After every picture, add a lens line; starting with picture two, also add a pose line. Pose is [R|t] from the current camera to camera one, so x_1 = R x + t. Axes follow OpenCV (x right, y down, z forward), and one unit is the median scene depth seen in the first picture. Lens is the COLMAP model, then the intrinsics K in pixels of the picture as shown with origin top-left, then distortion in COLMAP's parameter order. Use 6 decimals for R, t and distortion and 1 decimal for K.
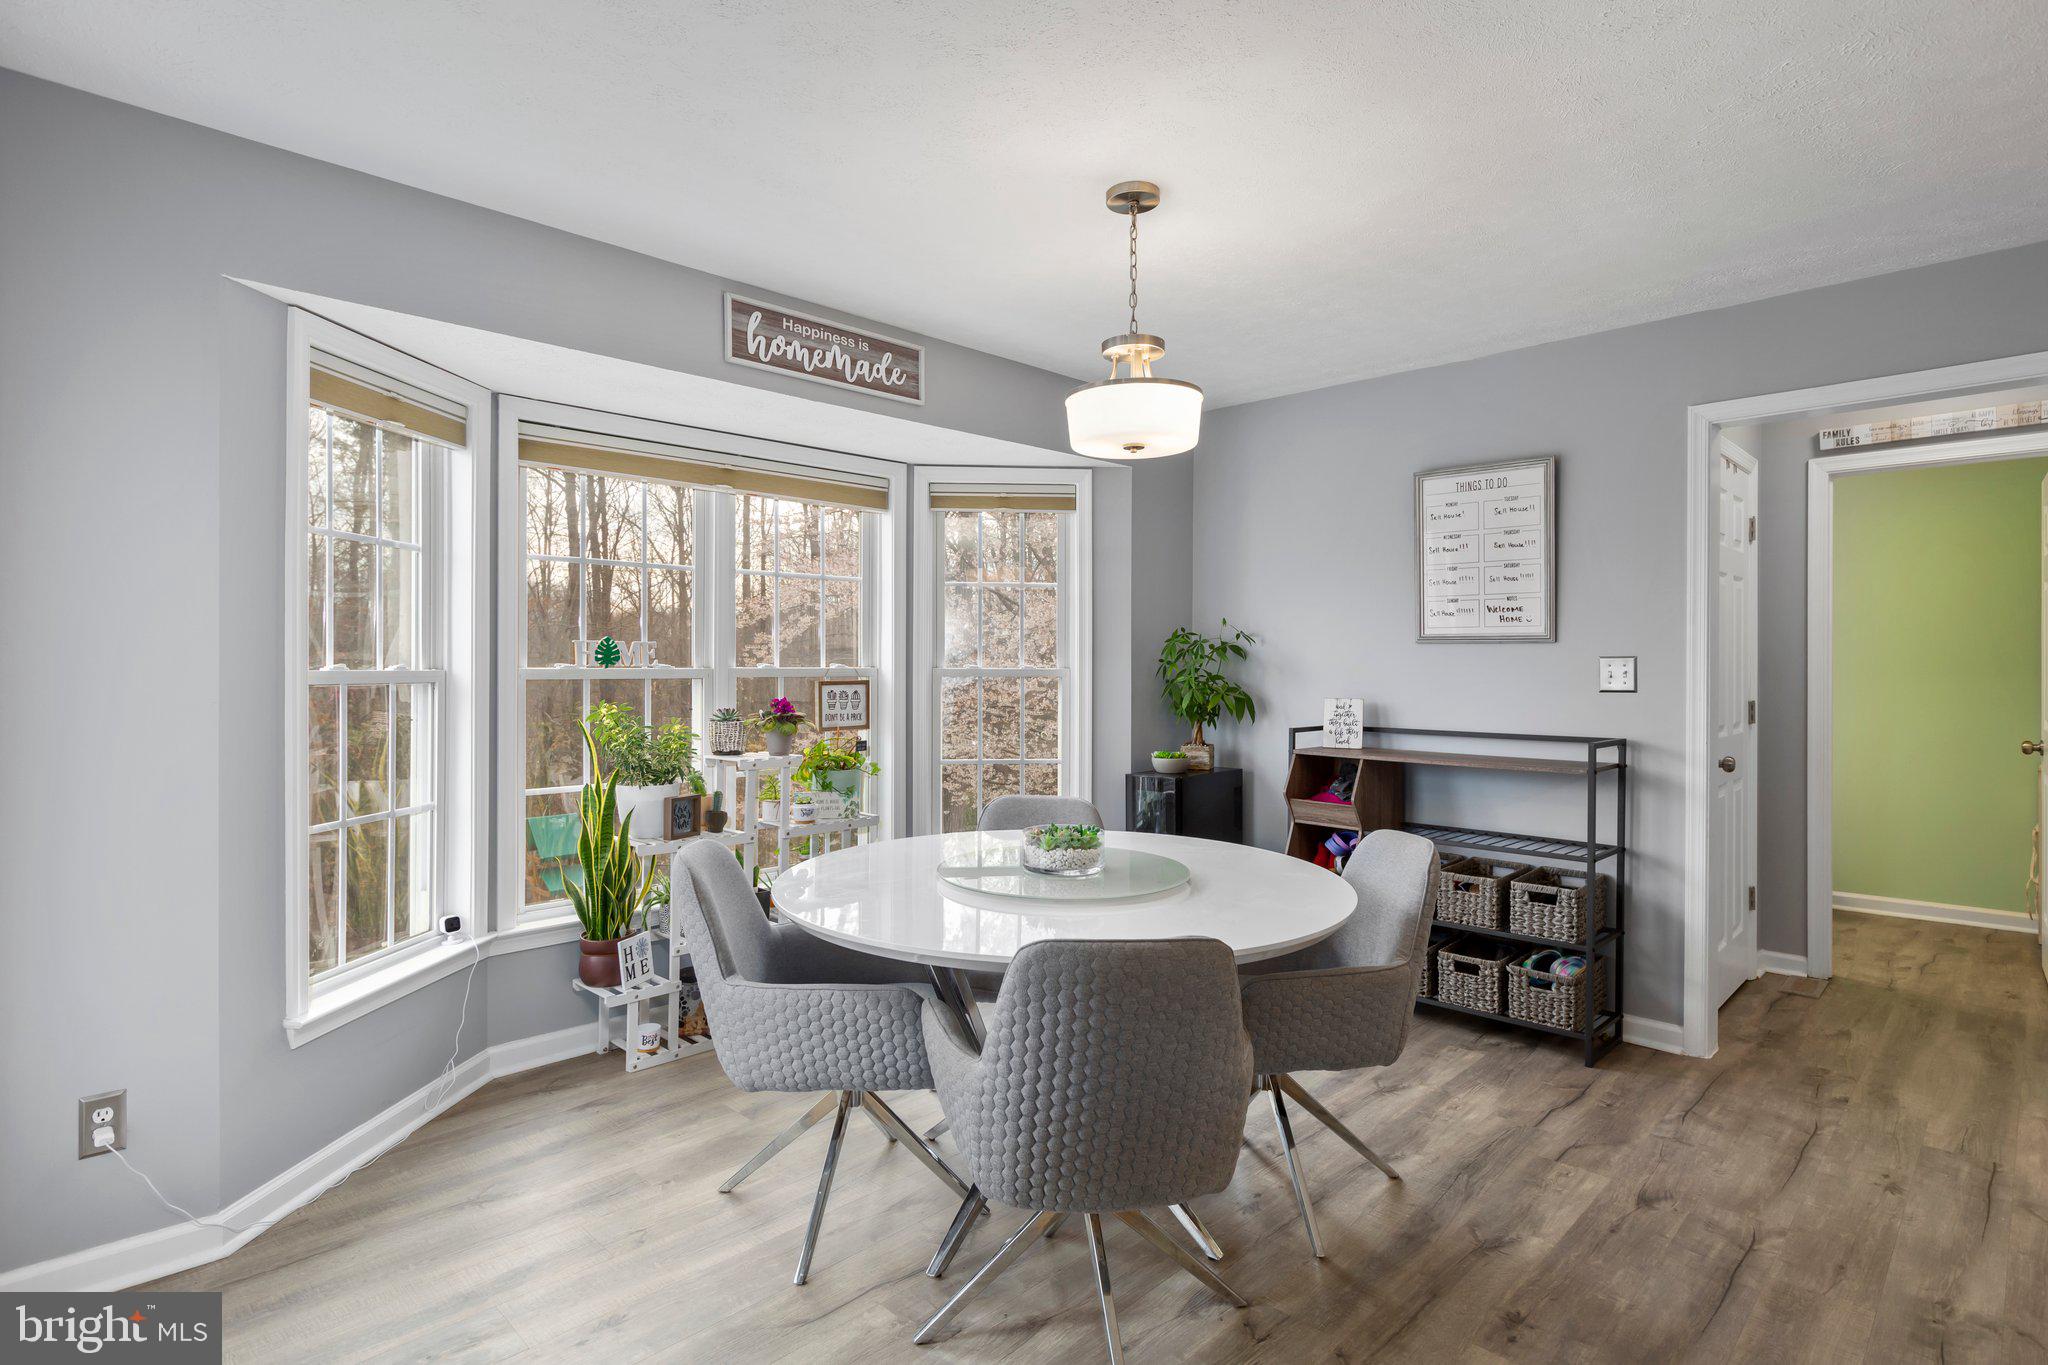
lens RADIAL K [[1065.5, 0, 1024.0], [0, 1065.5, 682.5], [0, 0, 1]] dist [-0.000391, -0.000032]
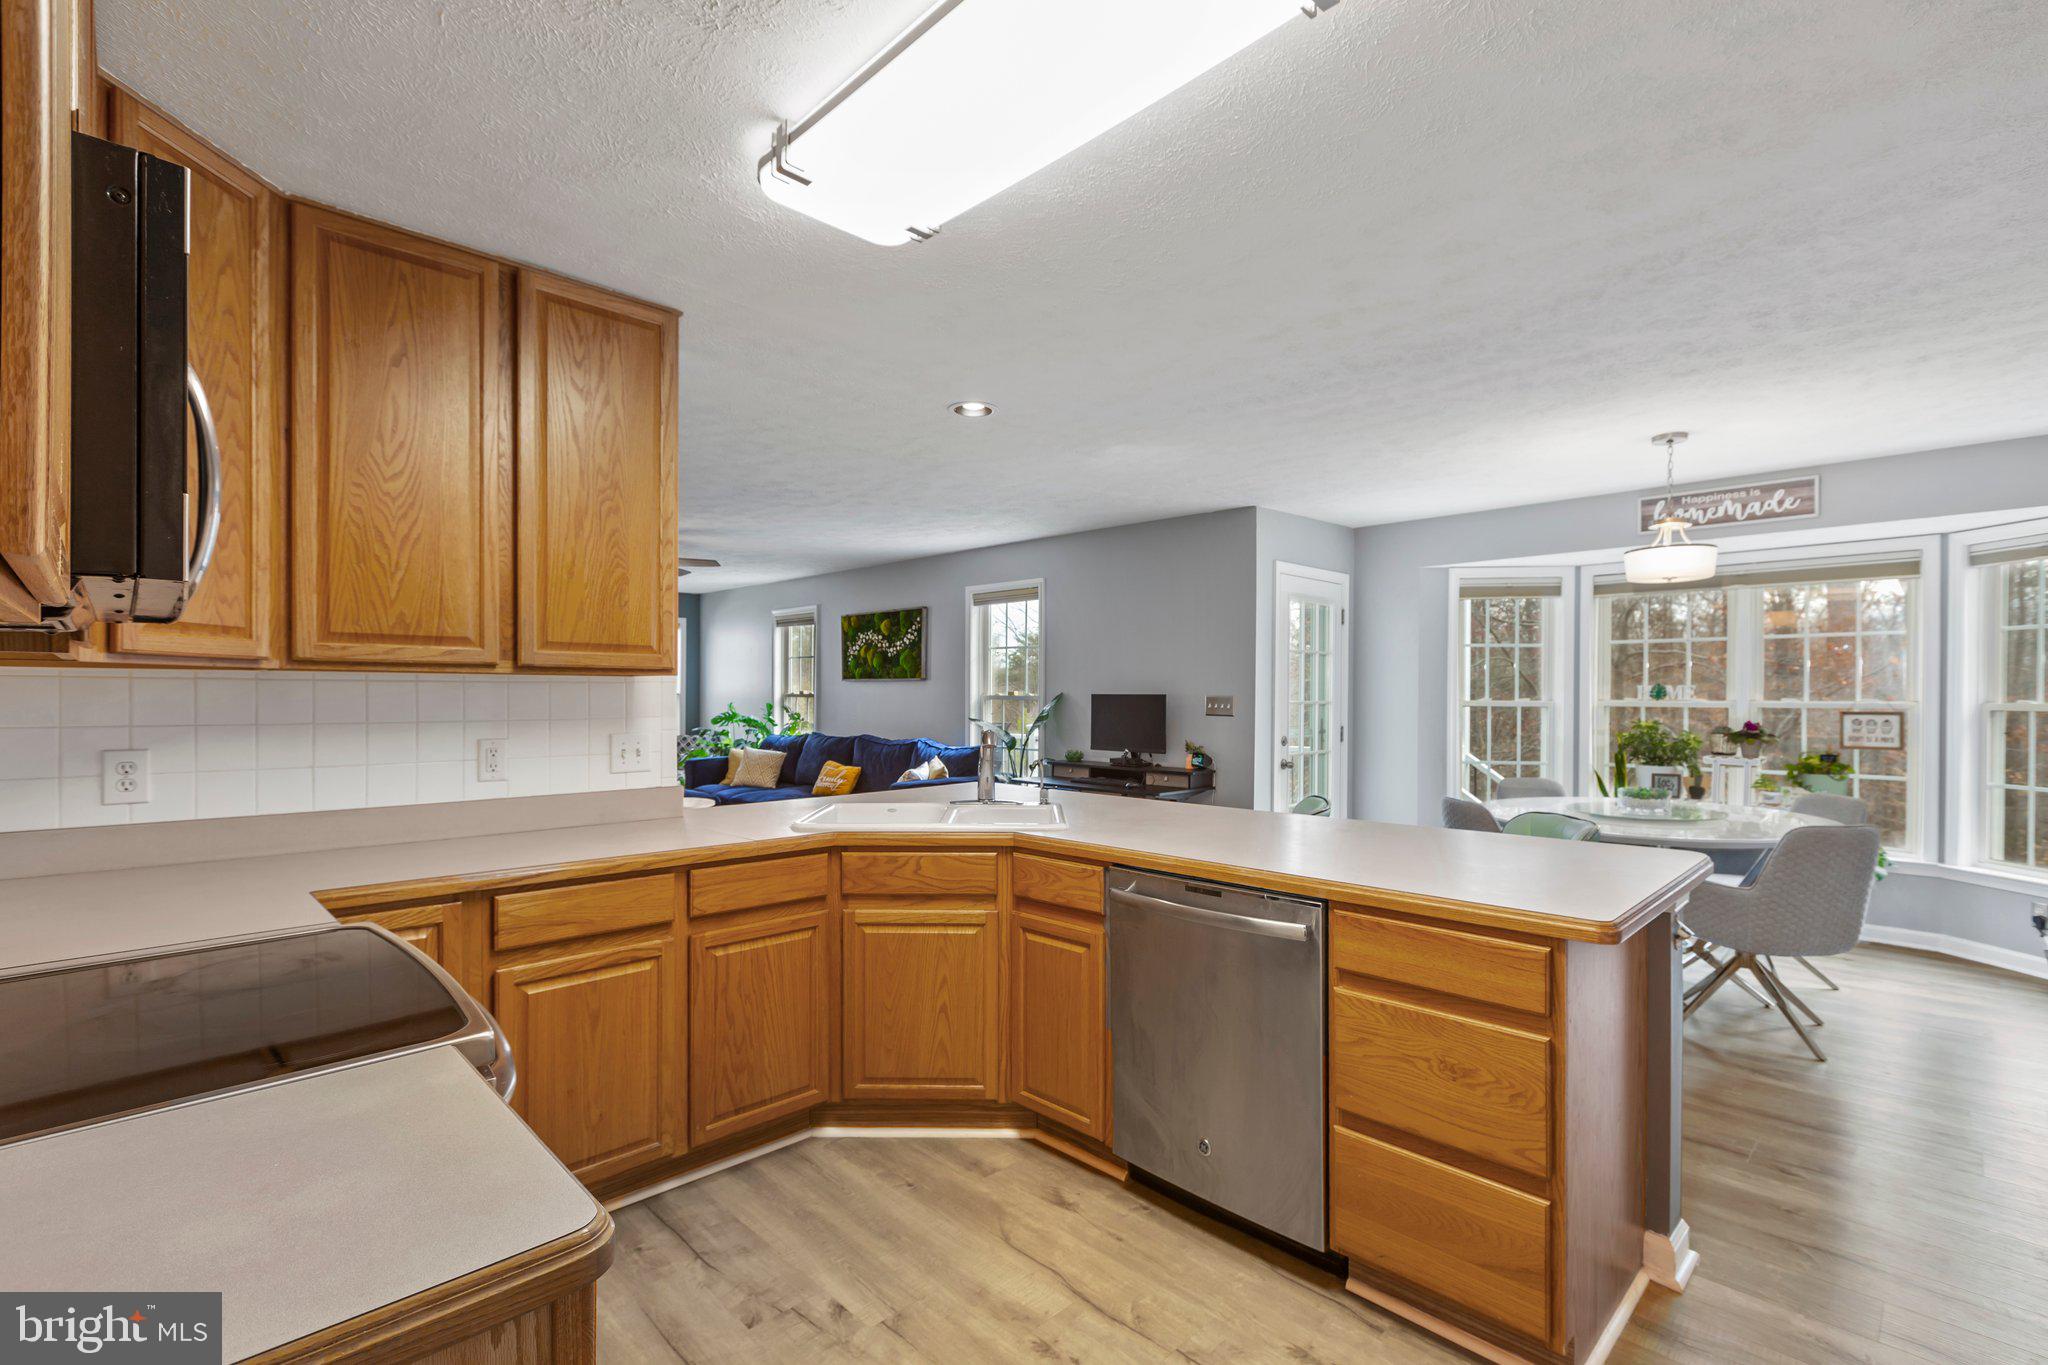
lens RADIAL K [[915.6, 0, 1034.9], [0, 915.6, 690.0], [0, 0, 1]] dist [-0.001251, -0.000651]
pose [[-0.013739, -0.002927, -0.999901, 1.174740], [-0.012952, 0.999912, -0.002749, -0.014479], [0.999822, 0.012913, -0.013775, -0.015551]]
